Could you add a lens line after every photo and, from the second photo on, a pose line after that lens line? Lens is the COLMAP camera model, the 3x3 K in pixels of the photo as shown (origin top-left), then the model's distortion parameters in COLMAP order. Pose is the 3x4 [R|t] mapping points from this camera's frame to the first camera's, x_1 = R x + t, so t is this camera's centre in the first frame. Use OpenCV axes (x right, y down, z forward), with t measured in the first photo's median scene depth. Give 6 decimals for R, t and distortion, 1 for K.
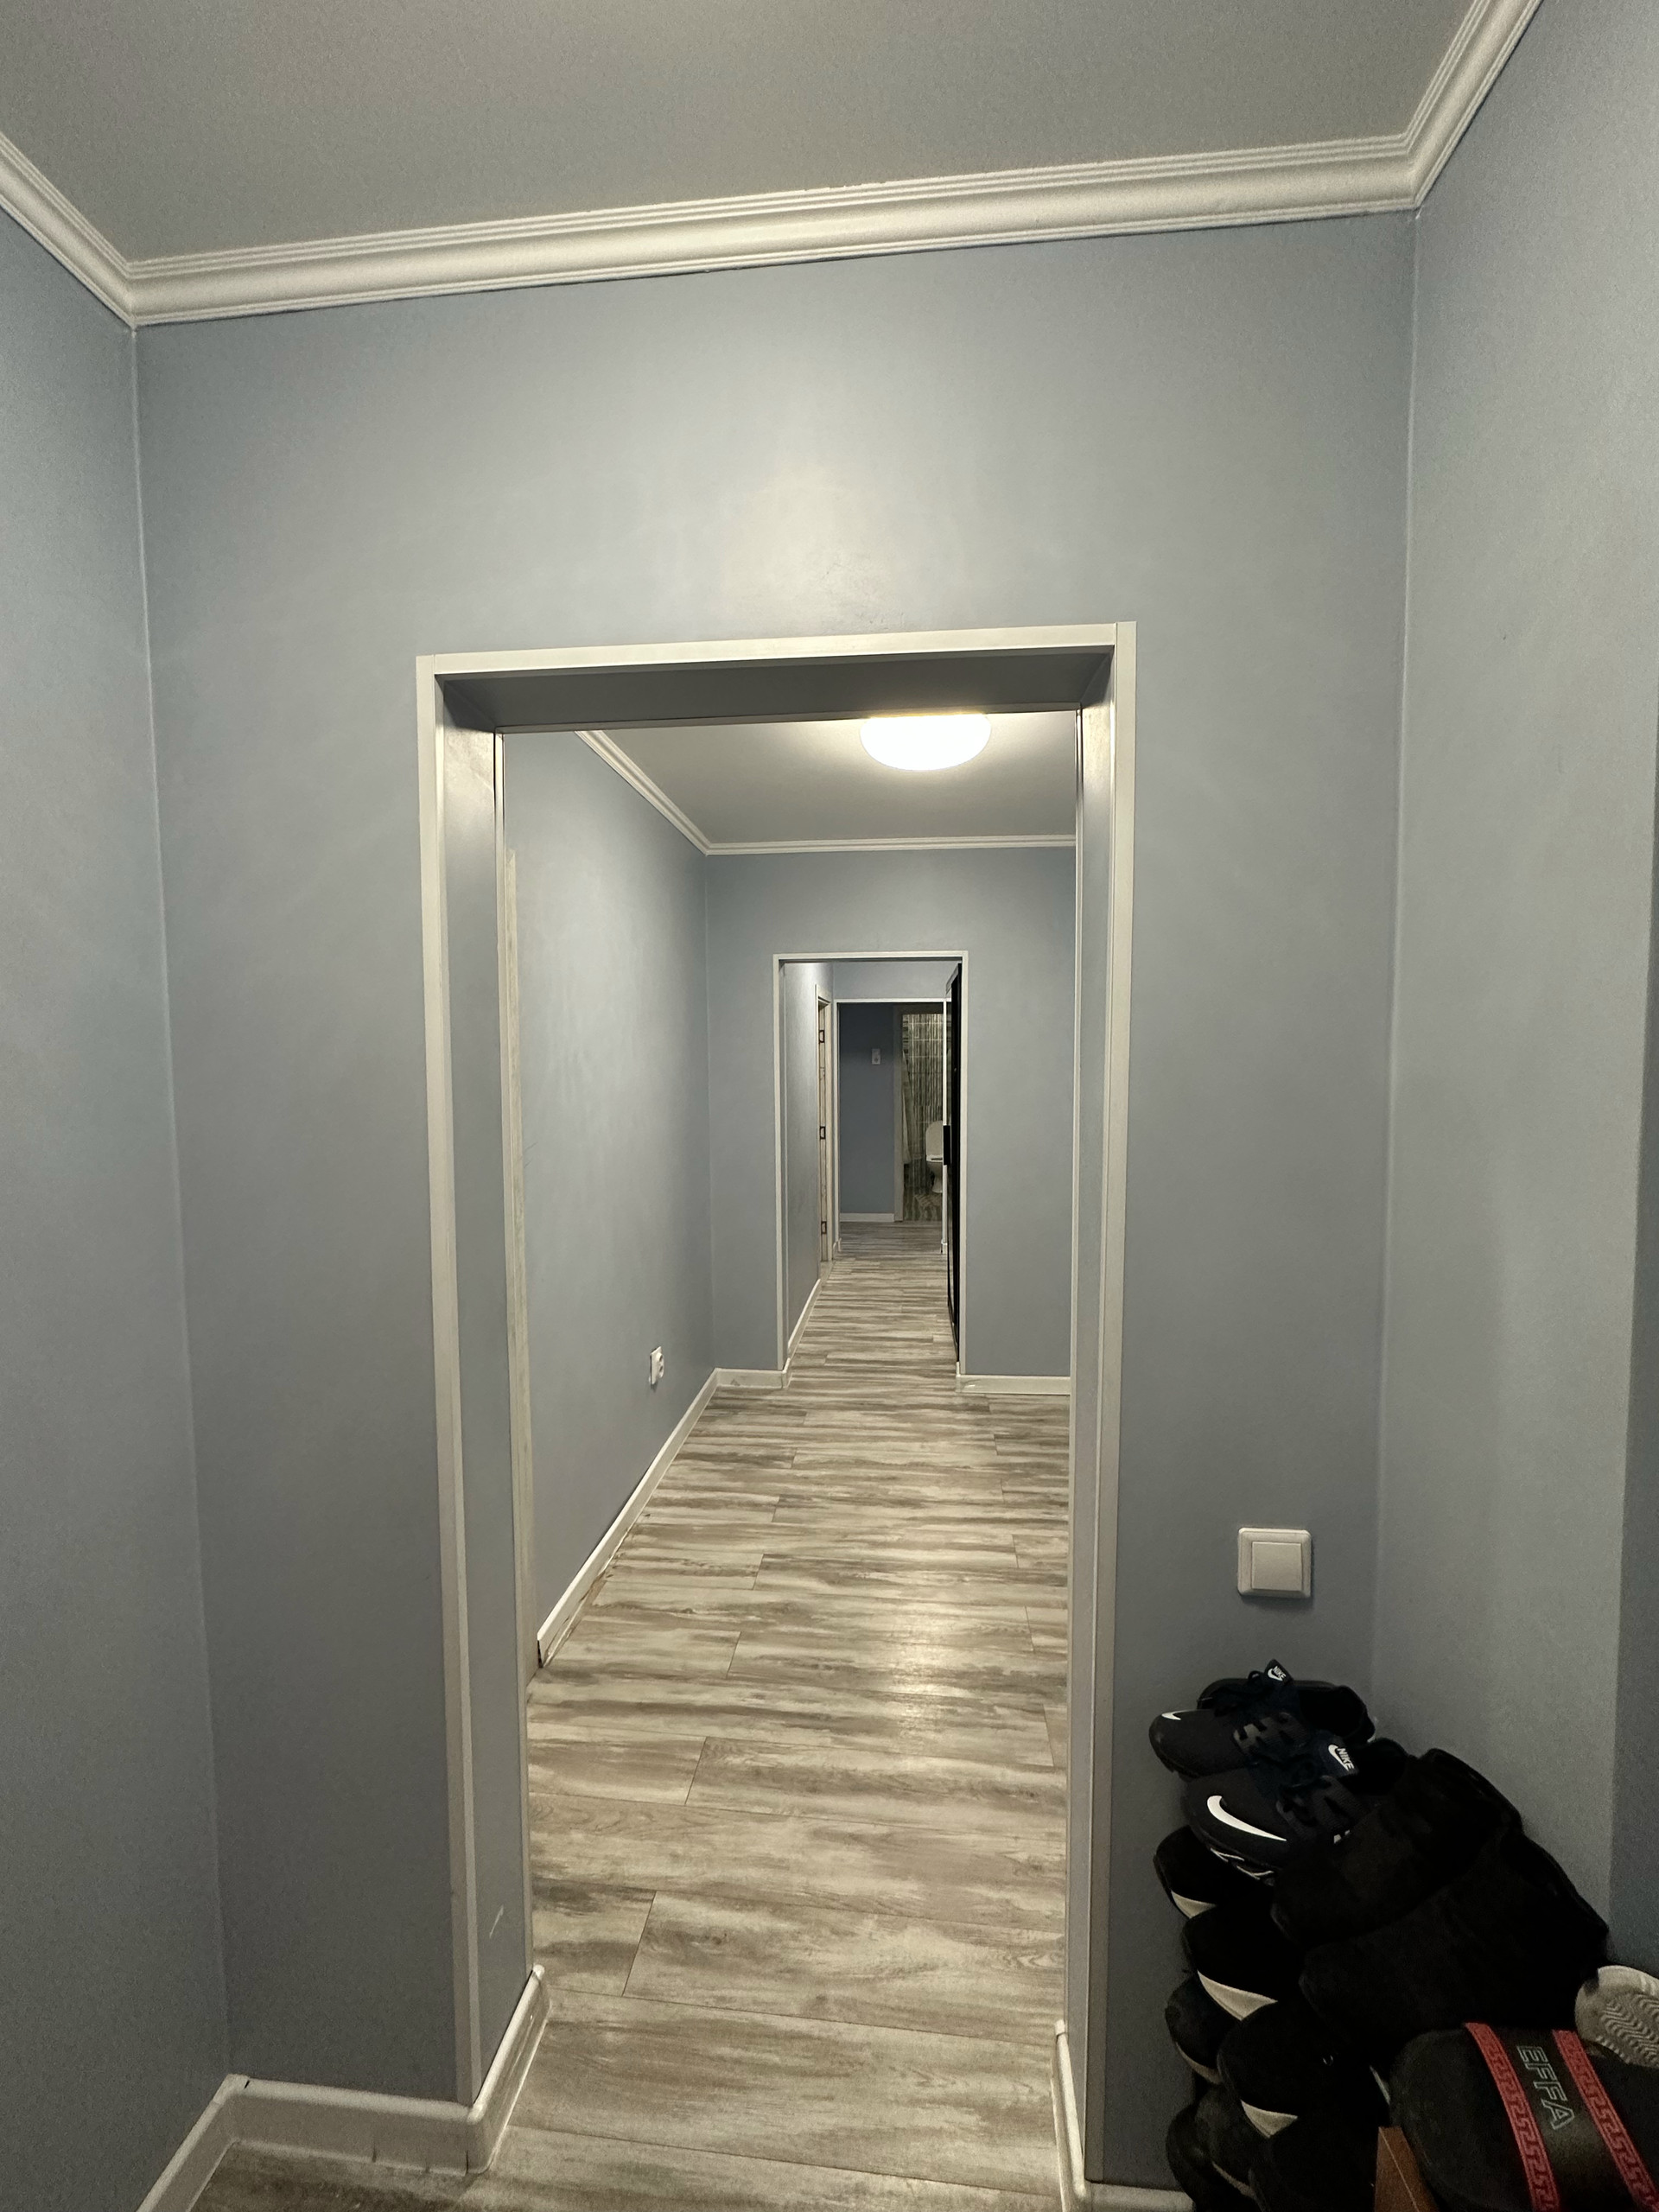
lens RADIAL K [[881.4, 0, 826.3], [0, 881.4, 1106.8], [0, 0, 1]] dist [-0.000785, 0.000290]
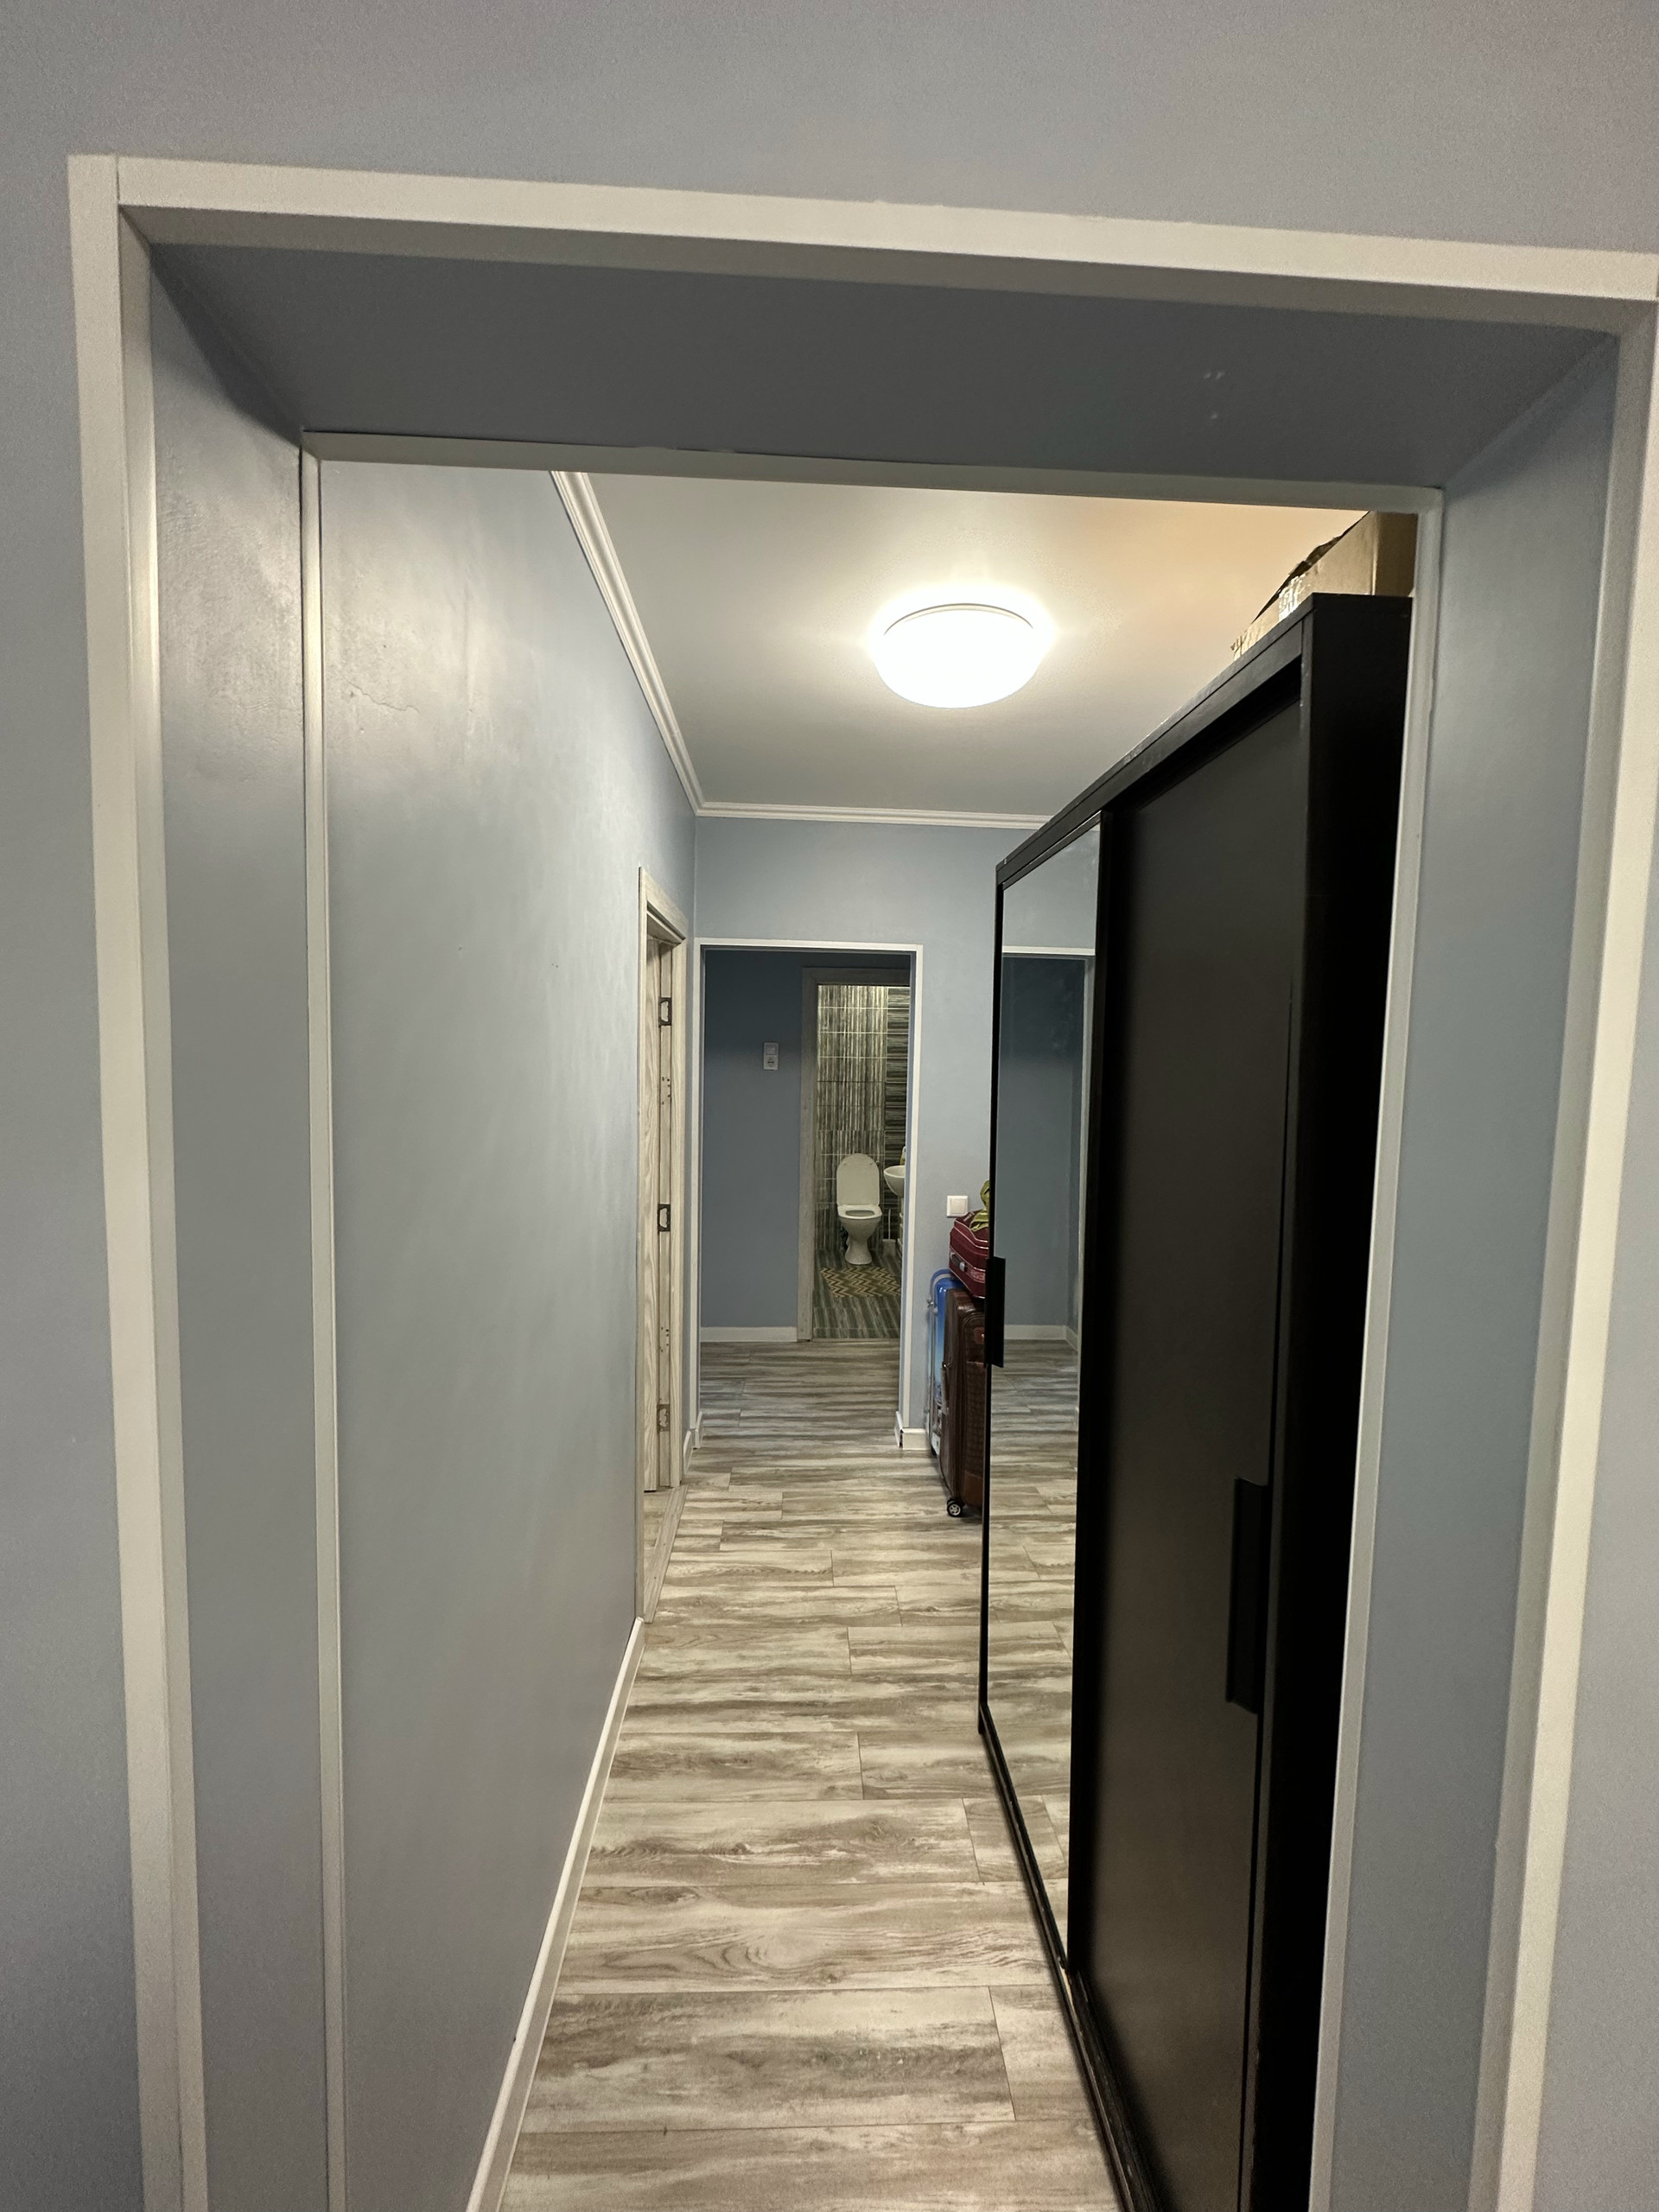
lens RADIAL K [[881.4, 0, 826.3], [0, 881.4, 1106.8], [0, 0, 1]] dist [-0.000785, 0.000290]
pose [[0.989542, 0.018505, 0.143050, 0.012252], [-0.019155, 0.999812, 0.003166, -0.031605], [-0.142964, -0.005873, 0.989710, 0.504779]]
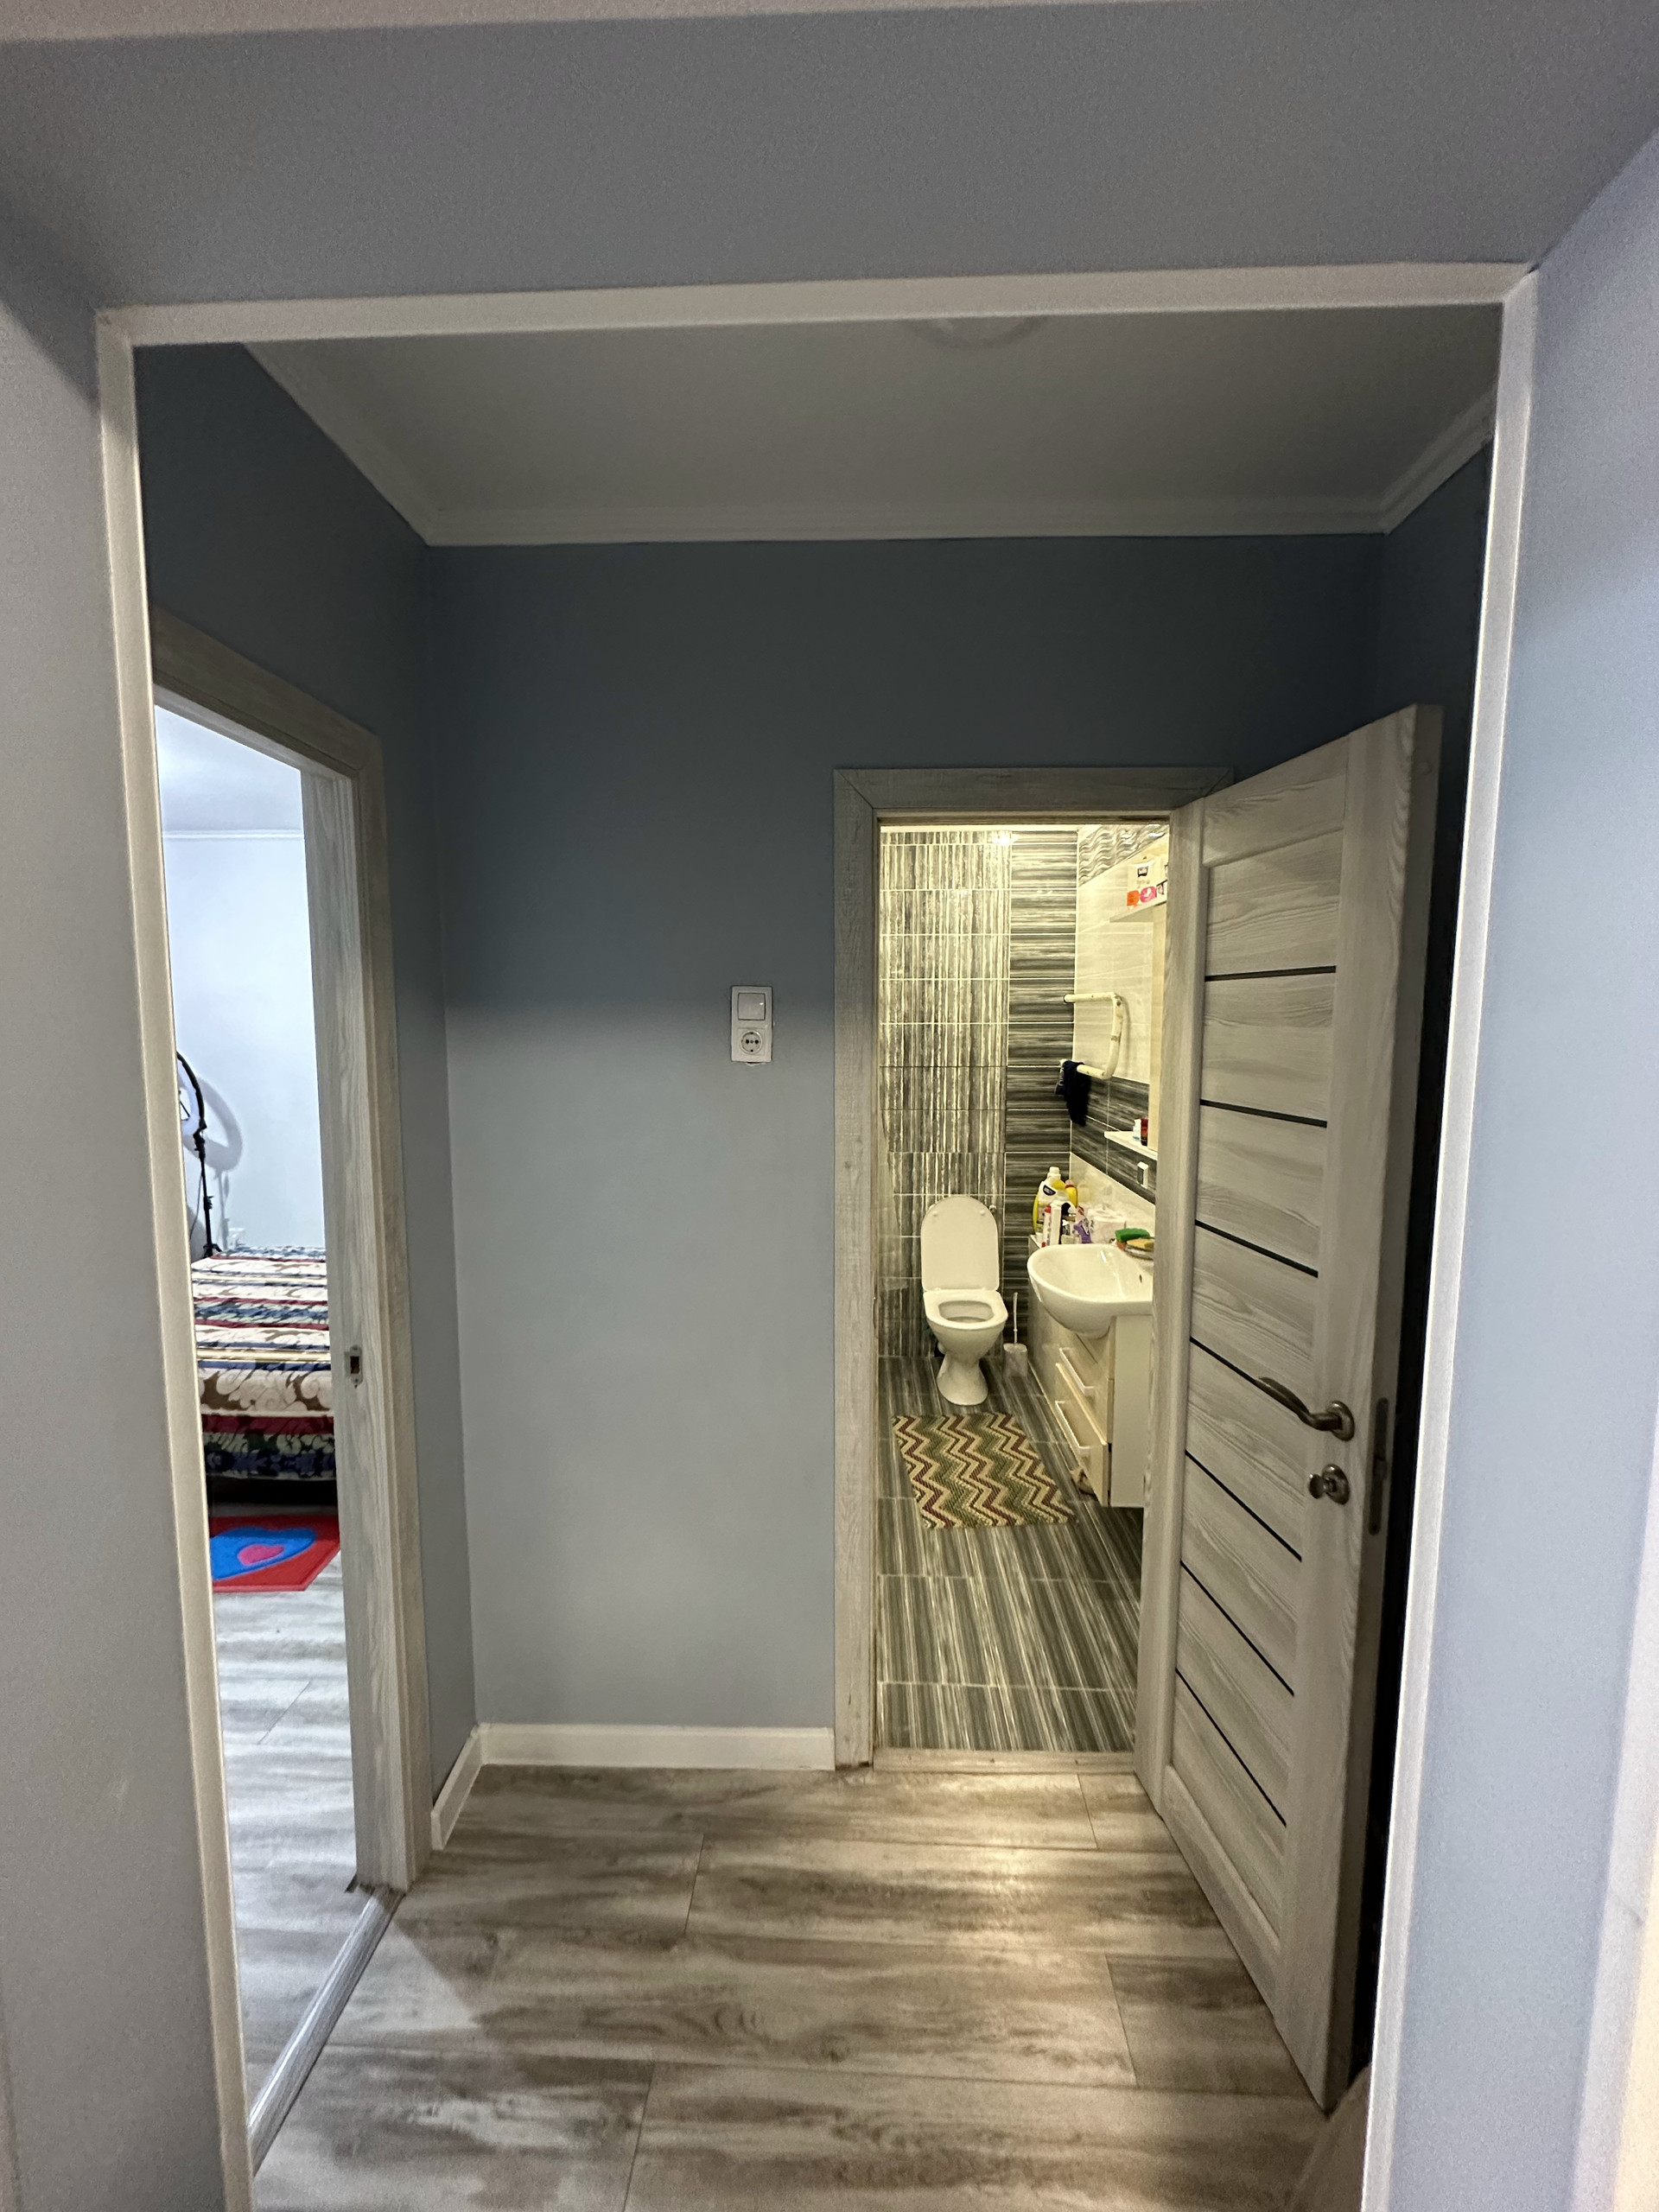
lens RADIAL K [[881.4, 0, 826.3], [0, 881.4, 1106.8], [0, 0, 1]] dist [-0.000785, 0.000290]
pose [[0.998073, 0.002562, 0.062004, 0.072799], [-0.005071, 0.999173, 0.040350, -0.054613], [-0.061849, -0.040587, 0.997260, 0.936279]]
